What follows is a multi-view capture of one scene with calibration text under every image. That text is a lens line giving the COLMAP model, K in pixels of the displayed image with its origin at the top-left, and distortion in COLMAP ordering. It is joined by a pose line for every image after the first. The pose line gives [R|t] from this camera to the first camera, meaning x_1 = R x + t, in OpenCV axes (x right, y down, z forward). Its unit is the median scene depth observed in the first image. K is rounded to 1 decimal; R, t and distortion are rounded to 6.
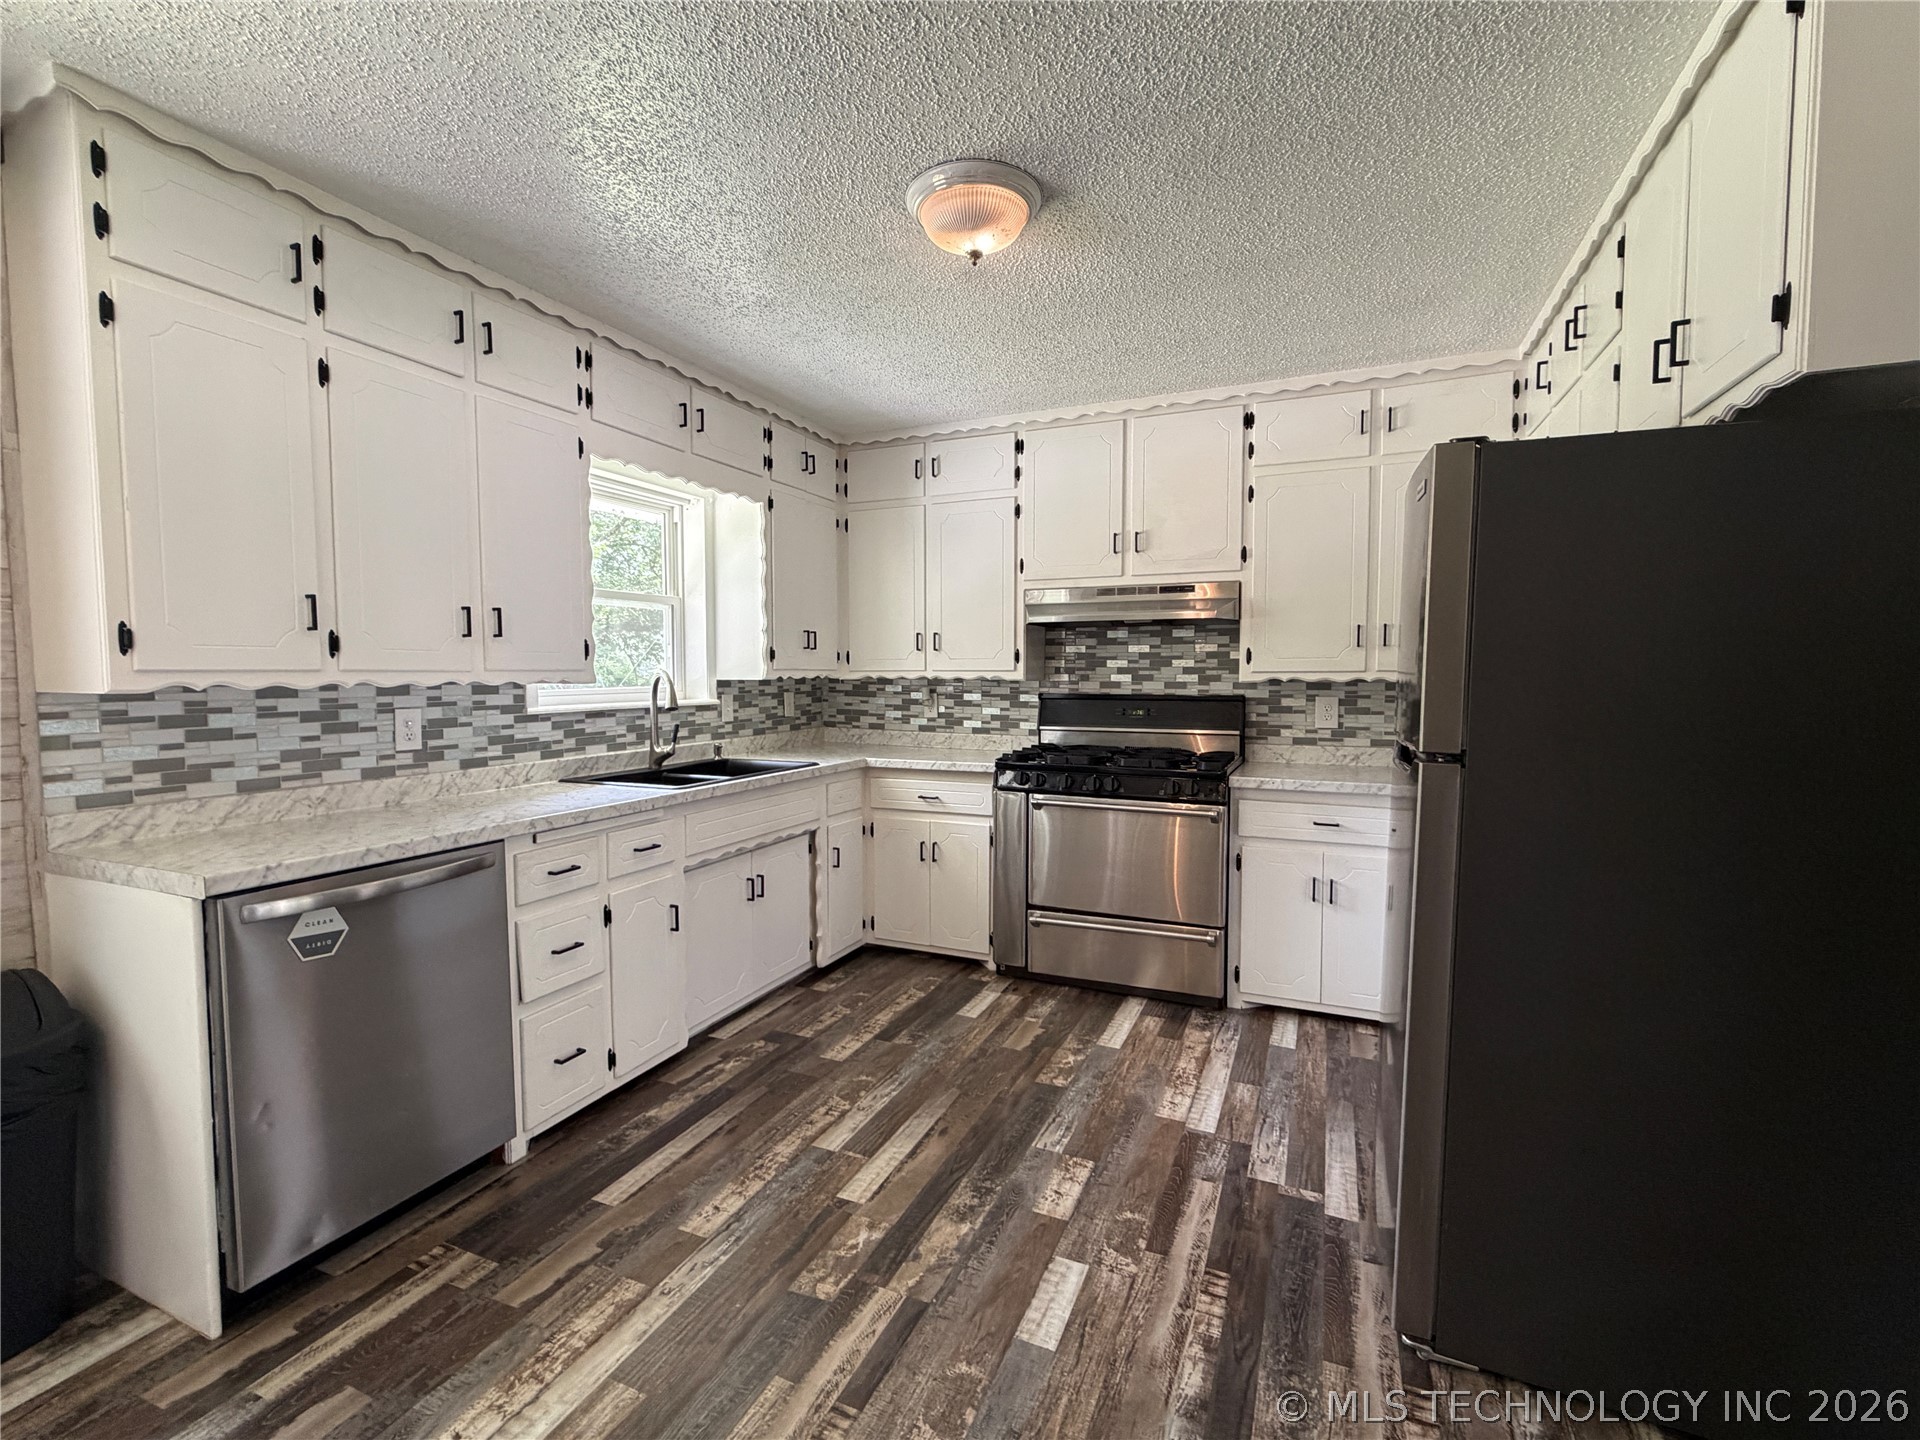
lens RADIAL K [[849.3, 0, 942.5], [0, 849.3, 724.5], [0, 0, 1]] dist [-0.000120, -0.000033]
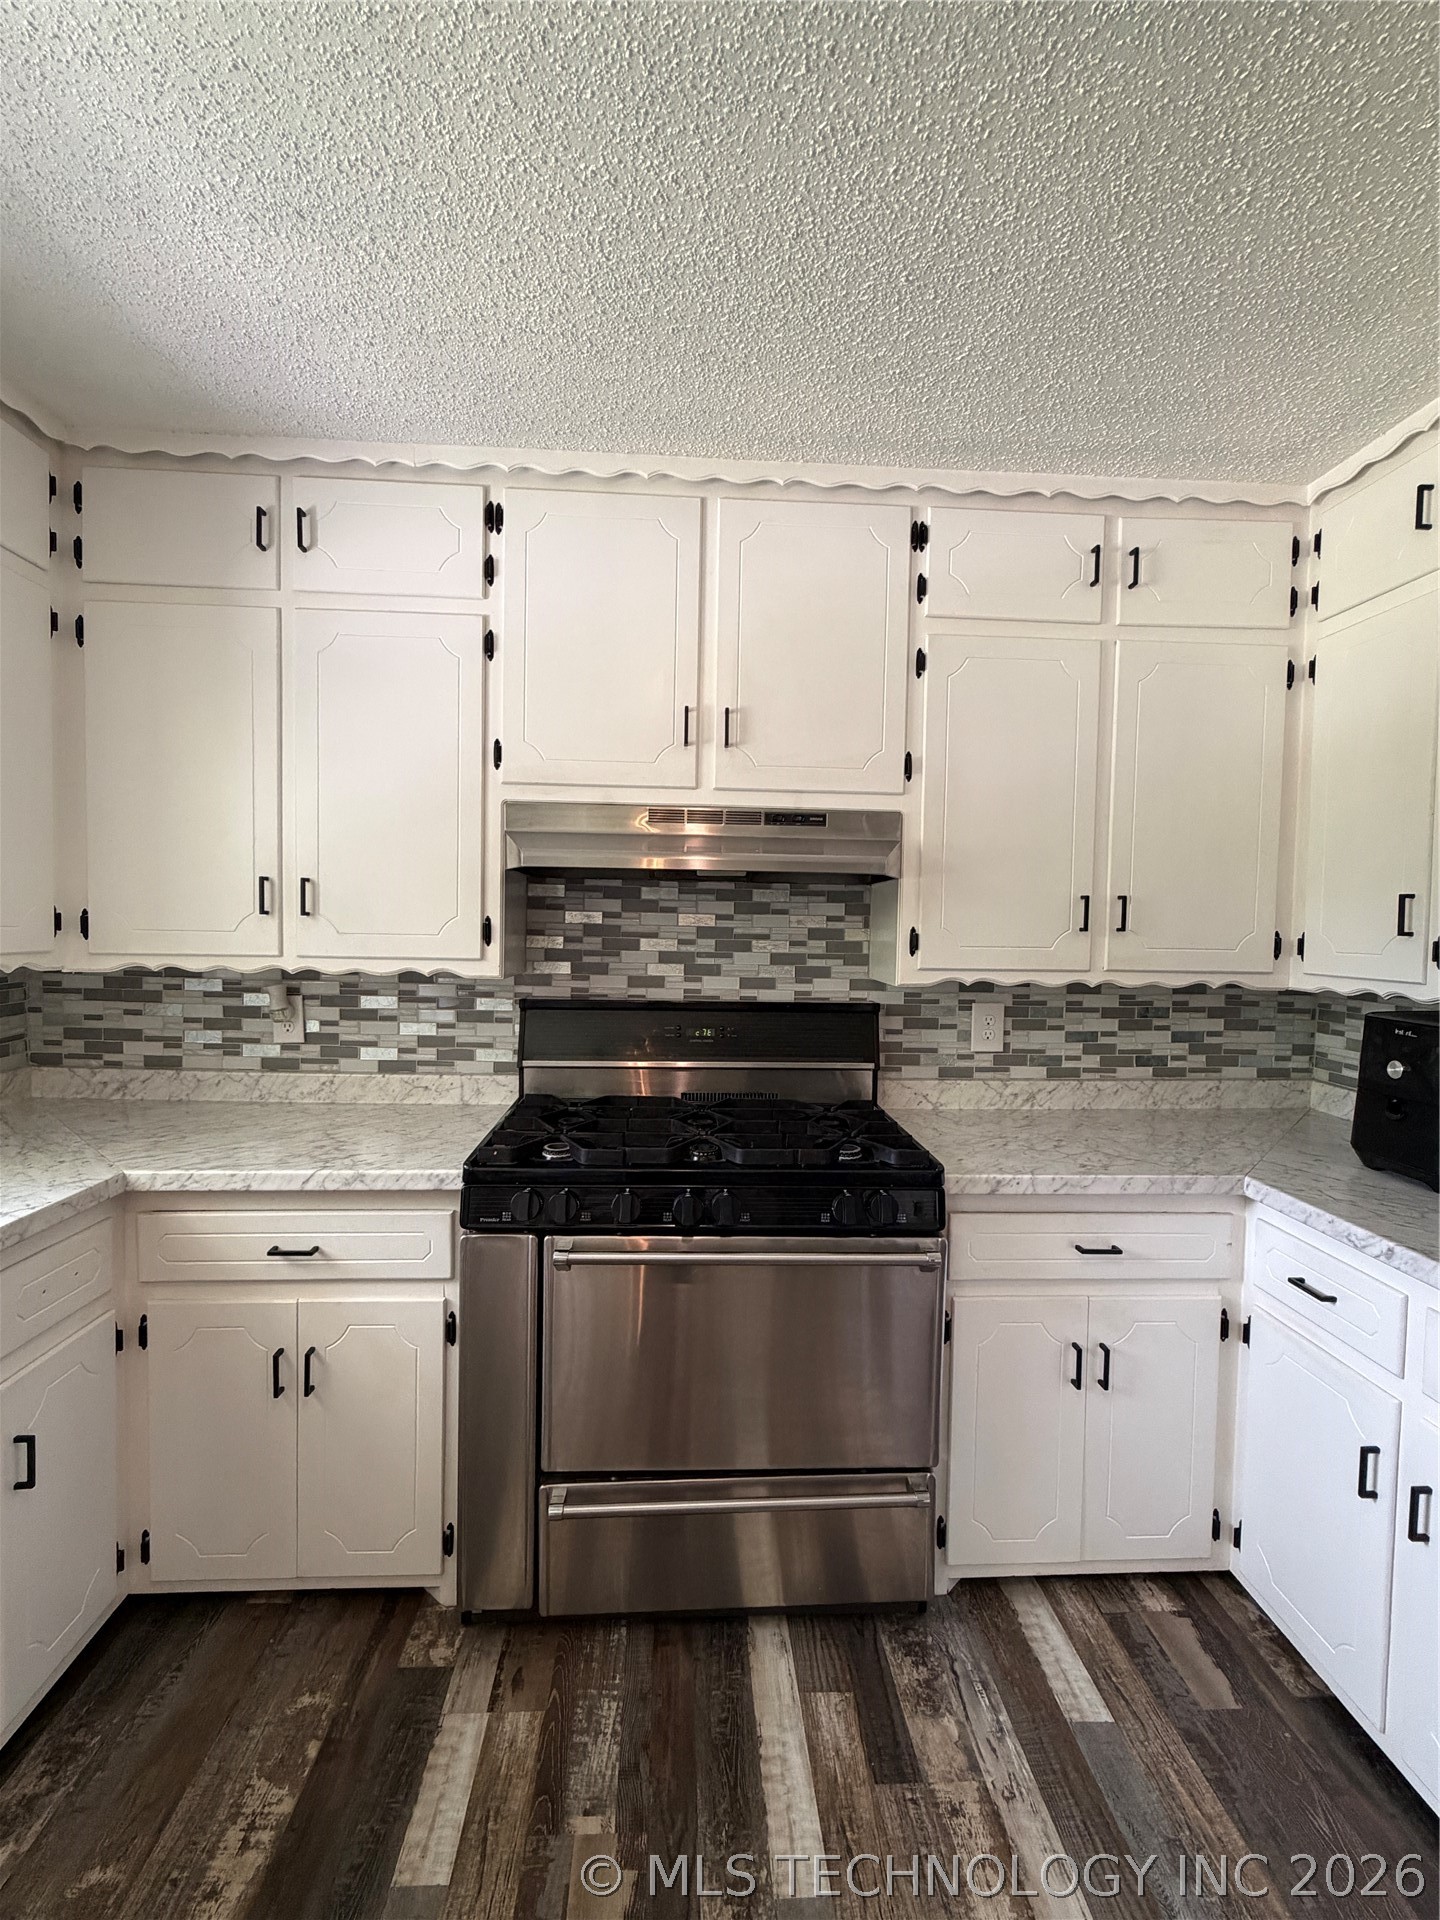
lens RADIAL K [[849.3, 0, 722.1], [0, 849.3, 957.8], [0, 0, 1]] dist [-0.000120, -0.000033]
pose [[0.884632, -0.001903, 0.466285, -0.024777], [0.010688, 0.999812, -0.016197, -0.056411], [-0.466167, 0.019312, 0.884486, 0.500367]]
